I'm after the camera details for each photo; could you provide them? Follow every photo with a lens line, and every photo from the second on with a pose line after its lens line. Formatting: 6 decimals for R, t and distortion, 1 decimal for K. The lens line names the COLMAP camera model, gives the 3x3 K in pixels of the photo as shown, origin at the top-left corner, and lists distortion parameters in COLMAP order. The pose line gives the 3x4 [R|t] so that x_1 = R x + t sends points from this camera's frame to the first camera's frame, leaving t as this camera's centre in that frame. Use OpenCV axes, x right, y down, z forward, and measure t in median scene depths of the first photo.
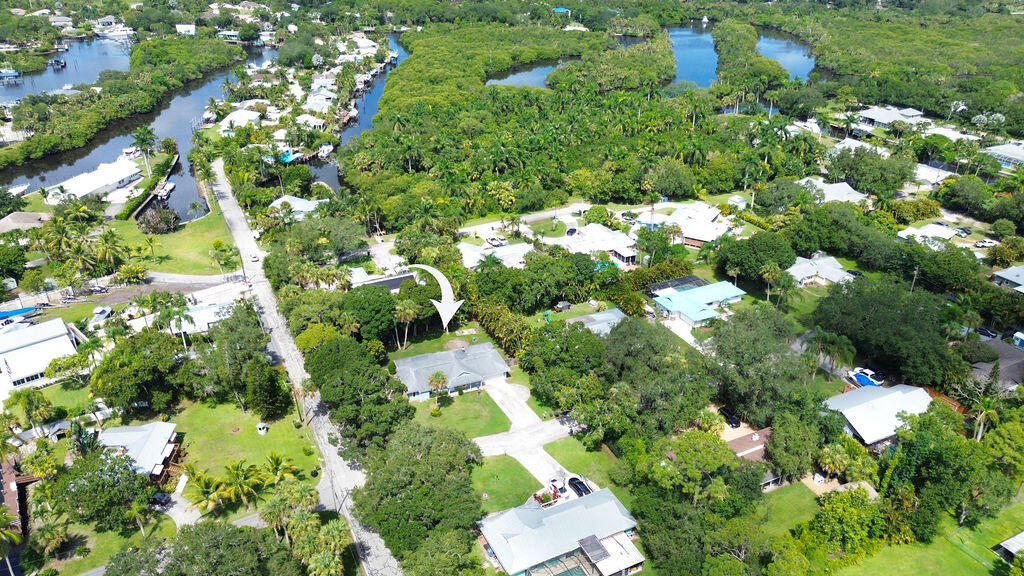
lens RADIAL K [[729.7, 0, 513.8], [0, 729.7, 282.6], [0, 0, 1]] dist [0.061673, -0.059330]
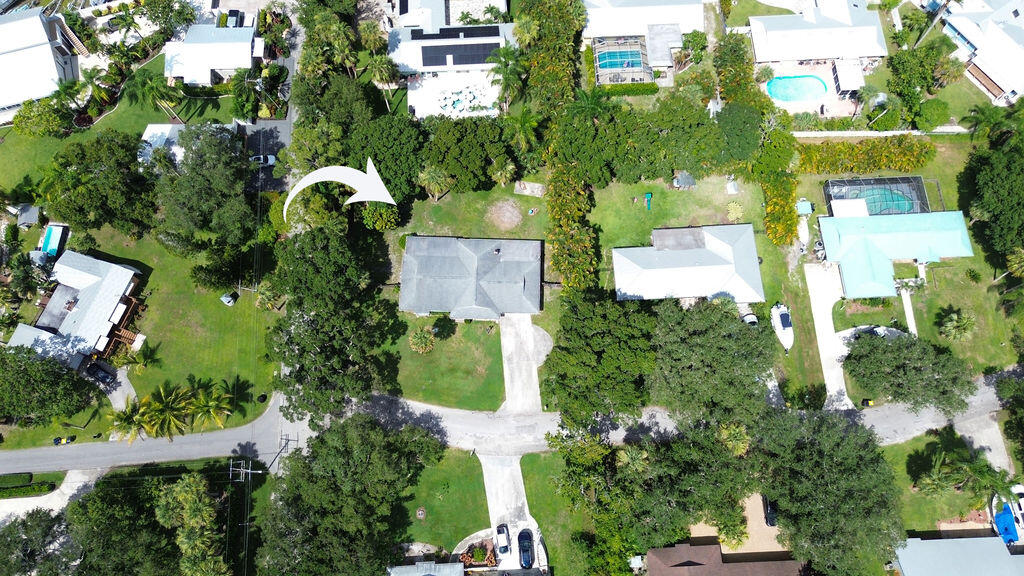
lens RADIAL K [[729.7, 0, 513.8], [0, 729.7, 282.6], [0, 0, 1]] dist [0.061673, -0.059330]
pose [[0.915507, 0.380656, -0.130187, 0.039403], [-0.175825, 0.669653, 0.721561, -0.303967], [0.361847, -0.637704, 0.680000, 0.345813]]
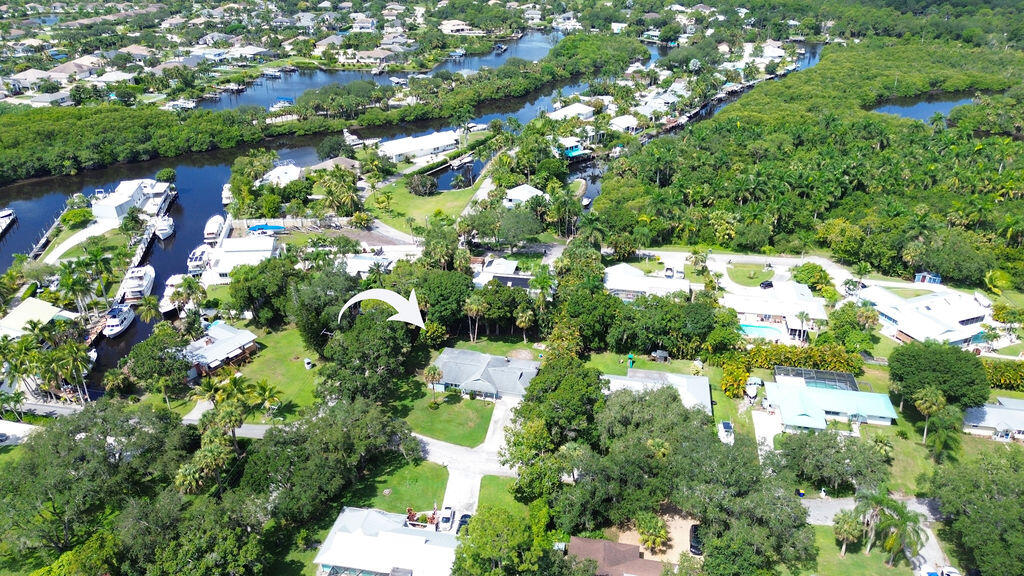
lens RADIAL K [[729.7, 0, 513.8], [0, 729.7, 282.6], [0, 0, 1]] dist [0.061673, -0.059330]
pose [[0.792921, 0.260148, -0.550999, 0.325124], [-0.262661, 0.961878, 0.076155, -0.061478], [0.549805, 0.084341, 0.831024, 0.127395]]
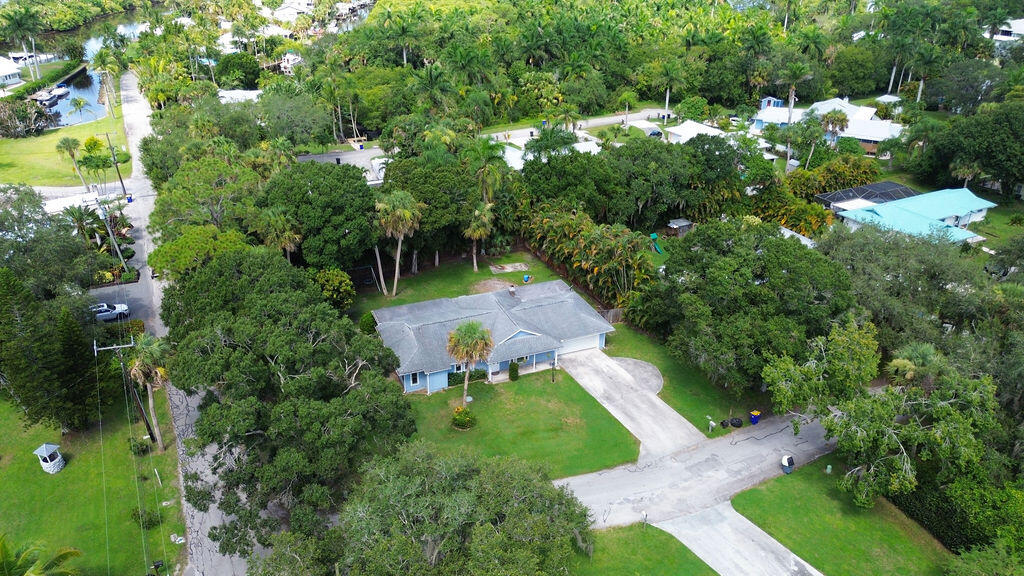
lens RADIAL K [[729.7, 0, 513.8], [0, 729.7, 282.6], [0, 0, 1]] dist [0.061673, -0.059330]
pose [[0.999987, -0.002664, 0.004455, -0.050659], [0.002674, 0.999994, -0.002273, 0.062783], [-0.004448, 0.002285, 0.999987, 0.361446]]
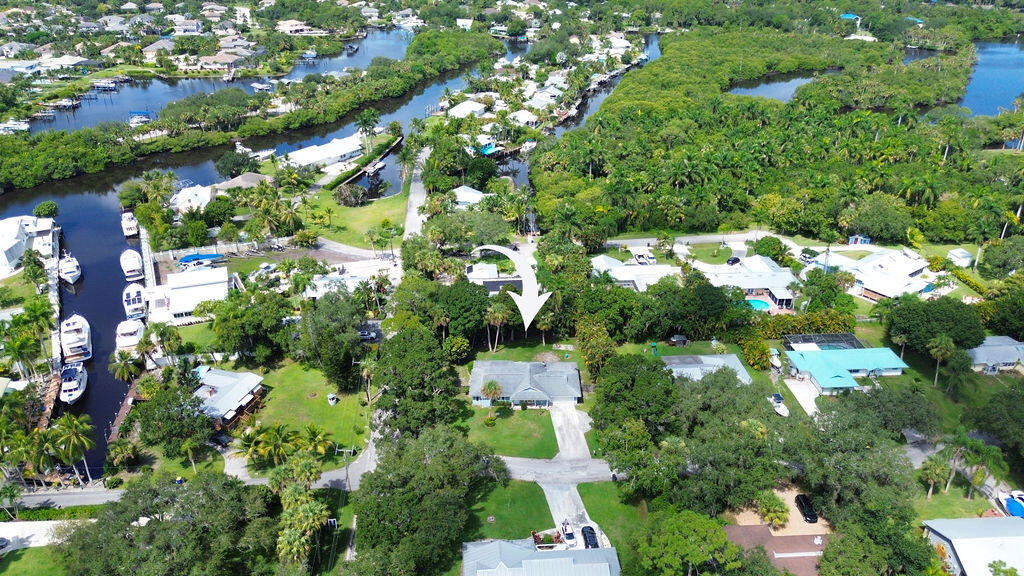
lens RADIAL K [[729.7, 0, 513.8], [0, 729.7, 282.6], [0, 0, 1]] dist [0.061673, -0.059330]
pose [[0.924517, 0.163986, -0.344059, 0.149133], [-0.163991, 0.986026, 0.029303, -0.026277], [0.344057, 0.029332, 0.938491, 0.055315]]
